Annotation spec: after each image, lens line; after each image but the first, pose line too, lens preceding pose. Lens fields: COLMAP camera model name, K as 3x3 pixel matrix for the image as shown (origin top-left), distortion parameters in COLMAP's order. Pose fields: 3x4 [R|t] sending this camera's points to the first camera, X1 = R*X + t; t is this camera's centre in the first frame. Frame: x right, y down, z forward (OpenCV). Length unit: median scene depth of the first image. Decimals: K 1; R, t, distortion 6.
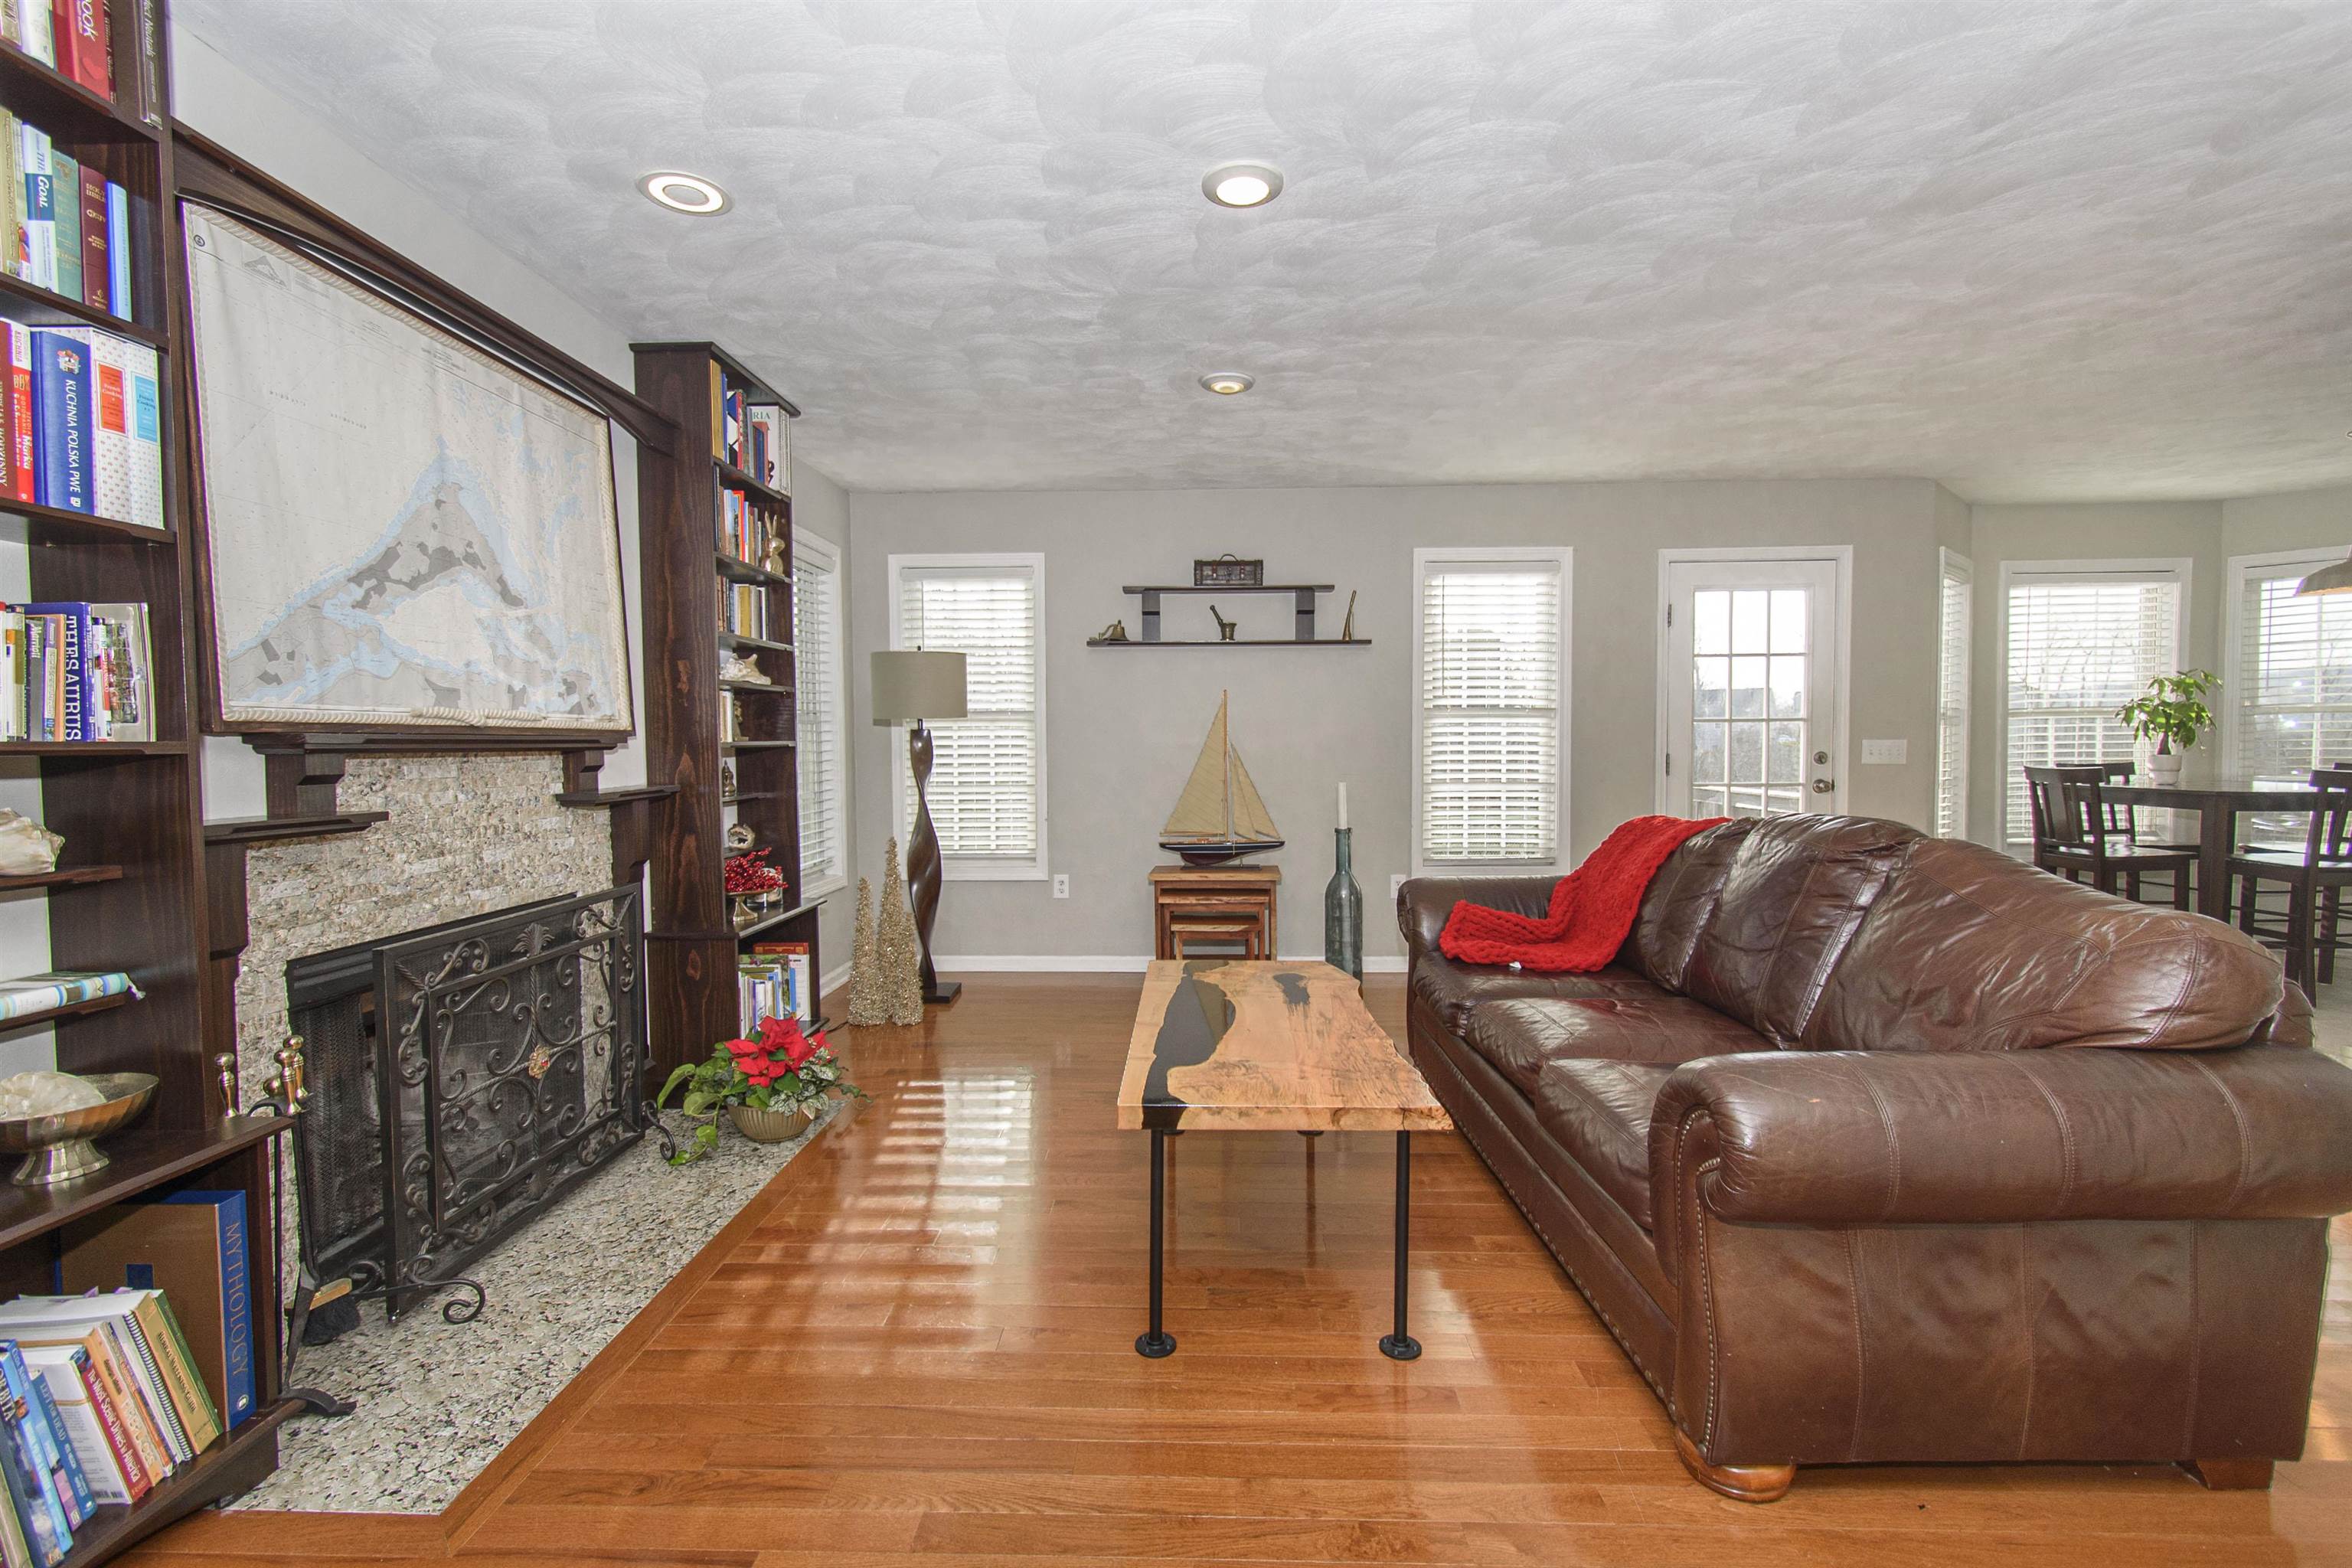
lens RADIAL K [[1034.9, 0, 1174.5], [0, 1034.9, 792.0], [0, 0, 1]] dist [0.000633, 0.000456]
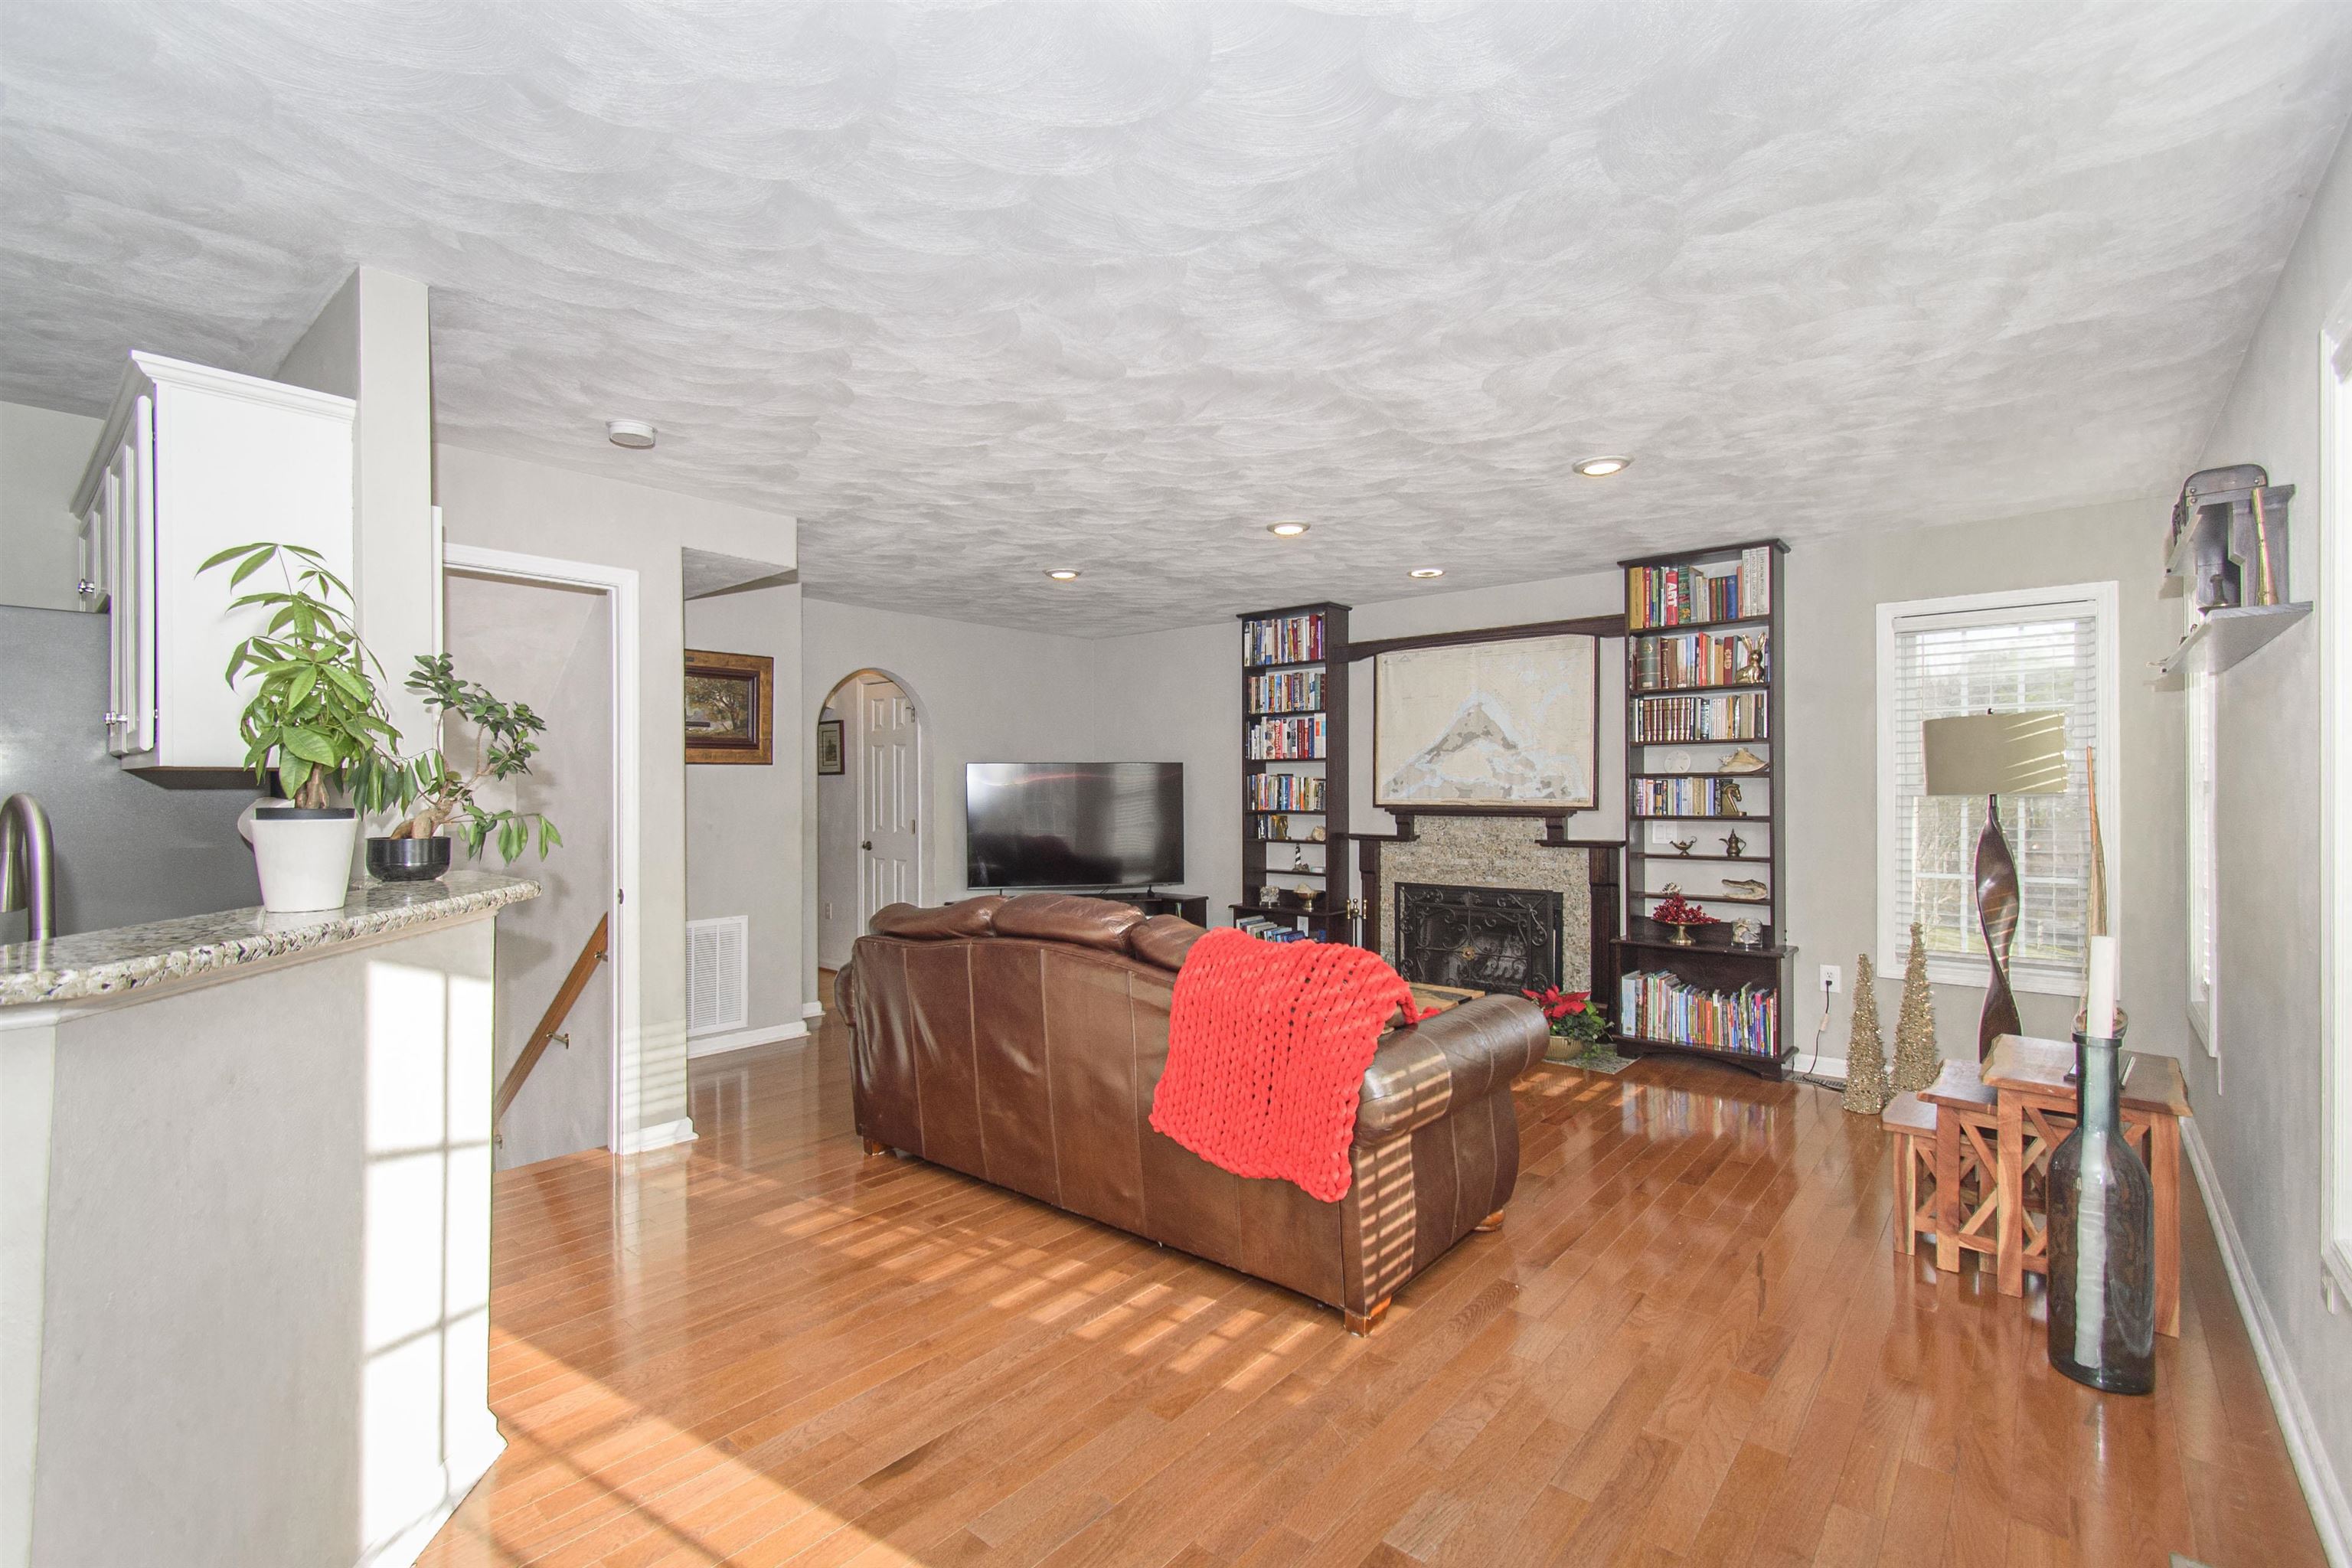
lens RADIAL K [[1036.8, 0, 1176.0], [0, 1036.8, 784.0], [0, 0, 1]] dist [0.002334, 0.000098]
pose [[-0.623437, 0.007162, -0.781840, 1.385438], [-0.028550, 0.999083, 0.031917, -0.145612], [0.781352, 0.042220, -0.622661, 1.682940]]
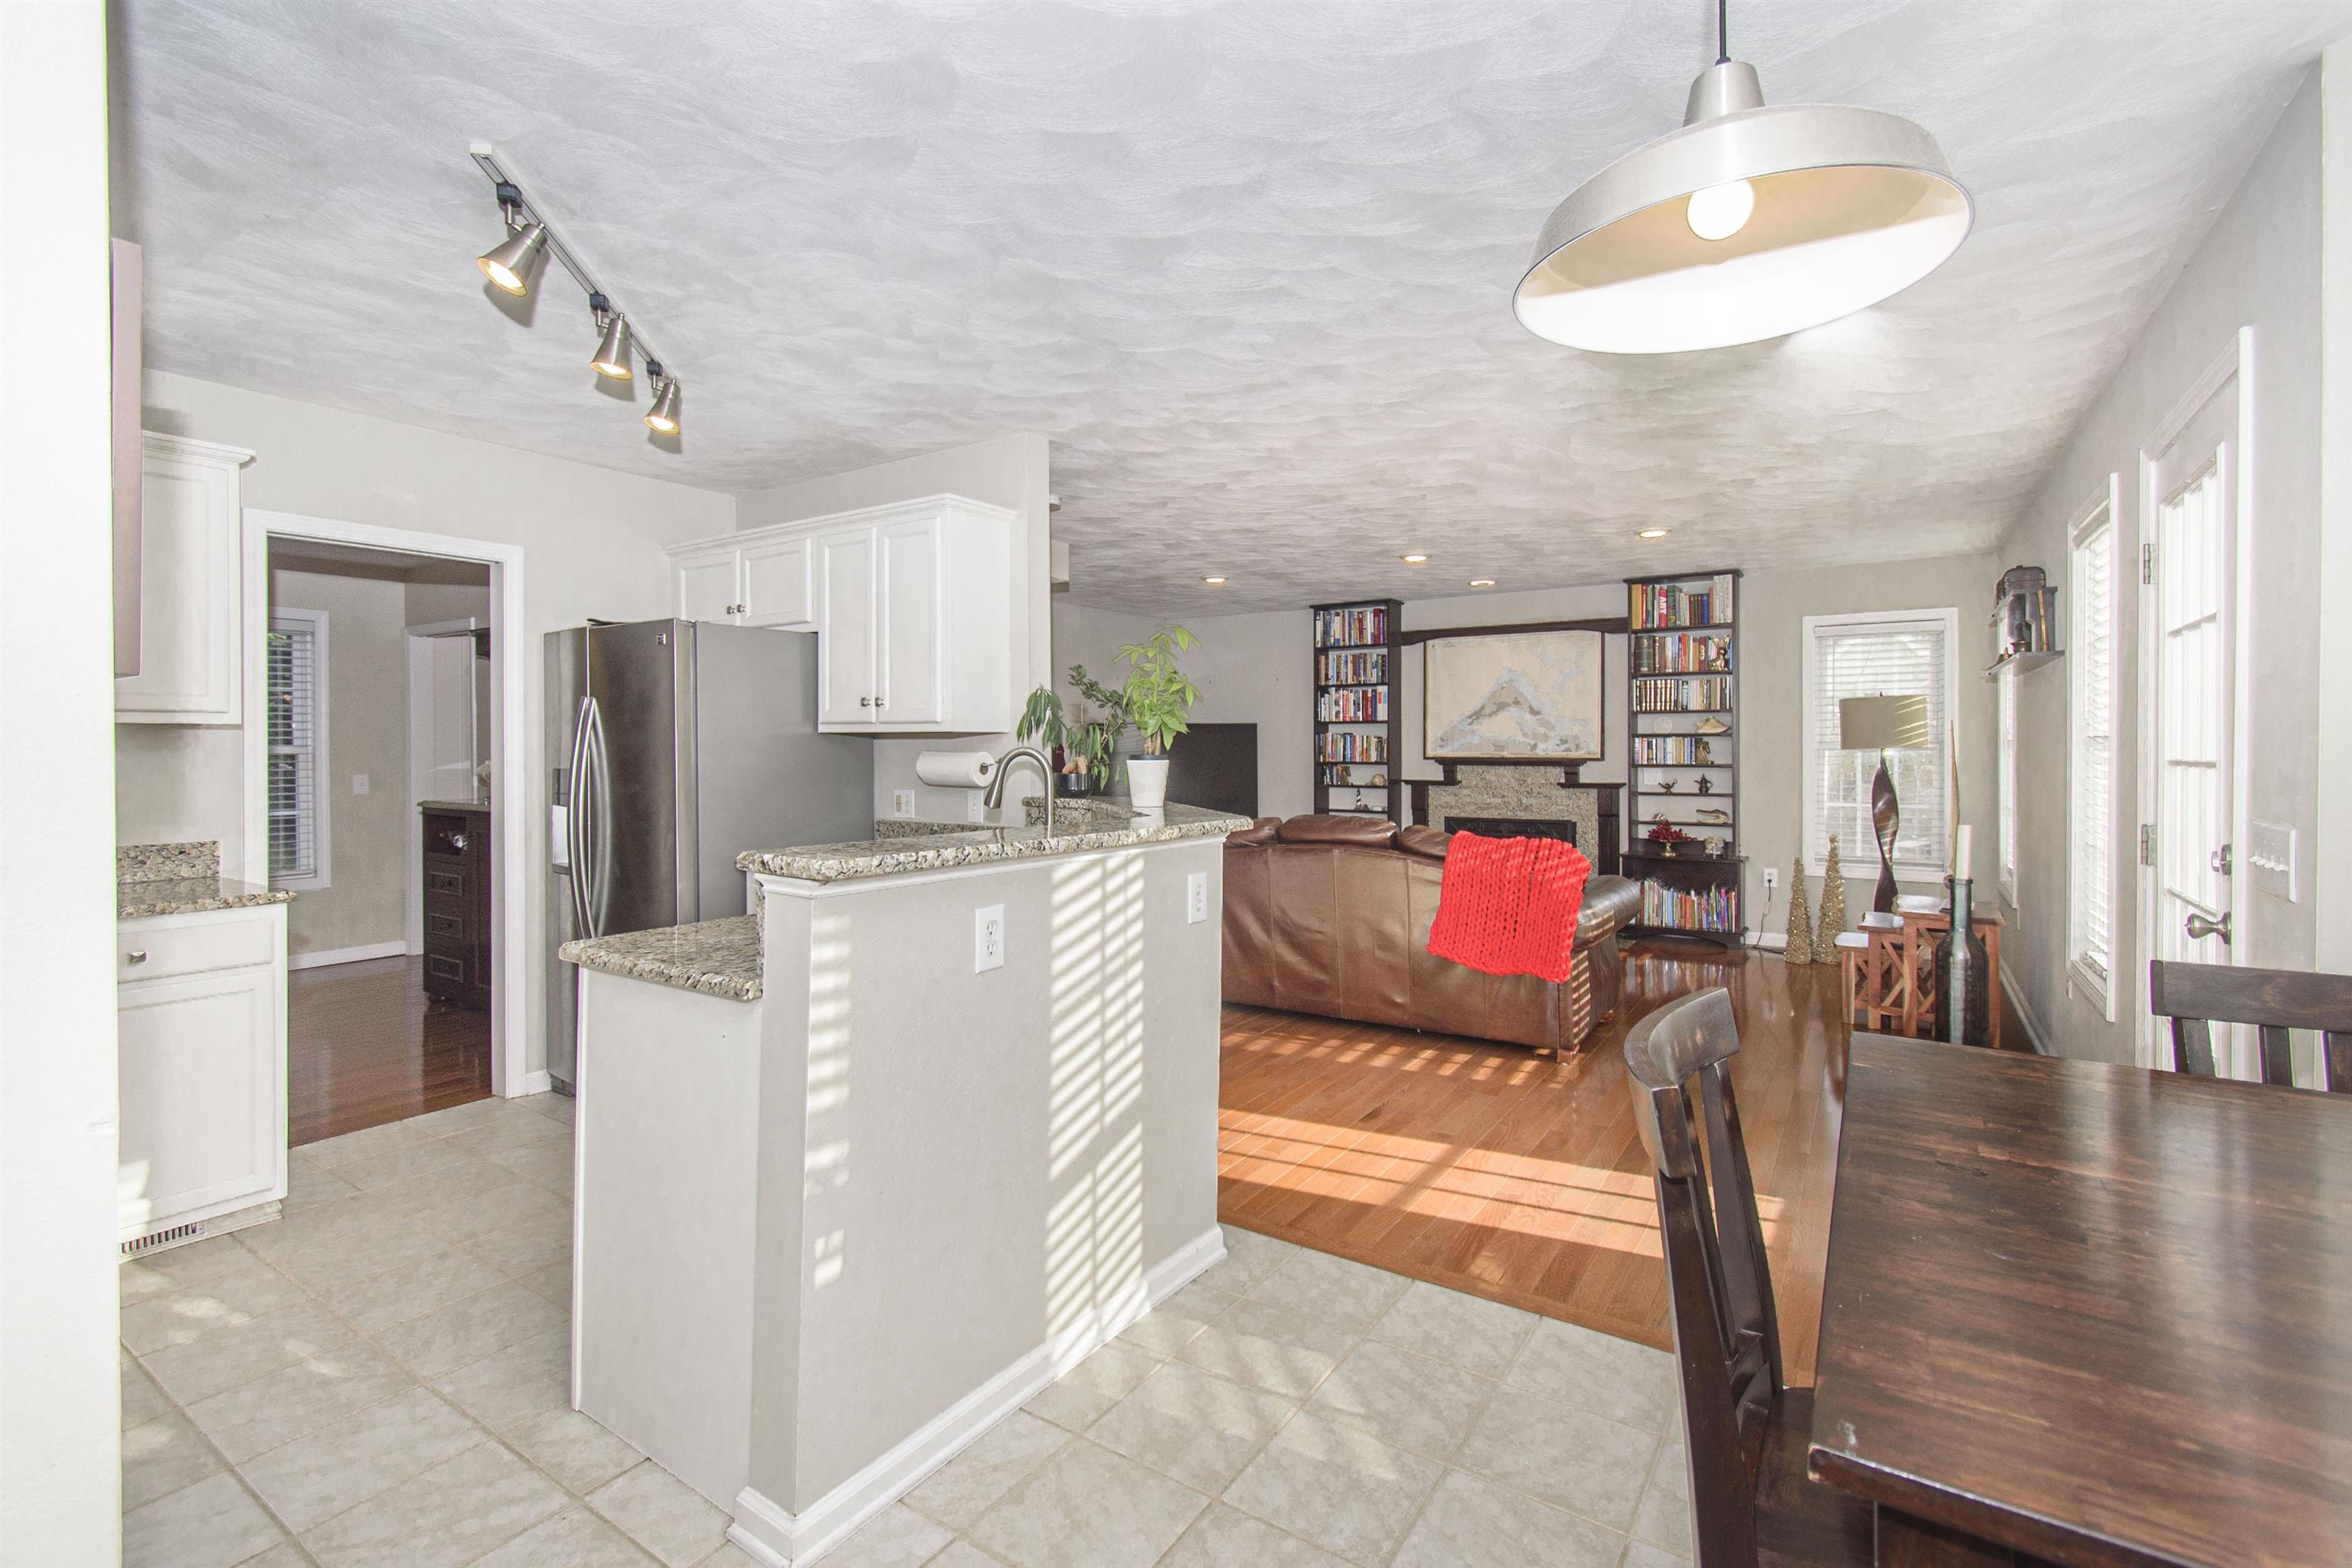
lens RADIAL K [[1050.9, 0, 1171.9], [0, 1050.9, 744.4], [0, 0, 1]] dist [0.001310, 0.000198]
pose [[-0.529410, 0.009688, -0.848311, 2.202453], [-0.033223, 0.998931, 0.032142, -0.147298], [0.847715, 0.045200, -0.528522, 1.574496]]
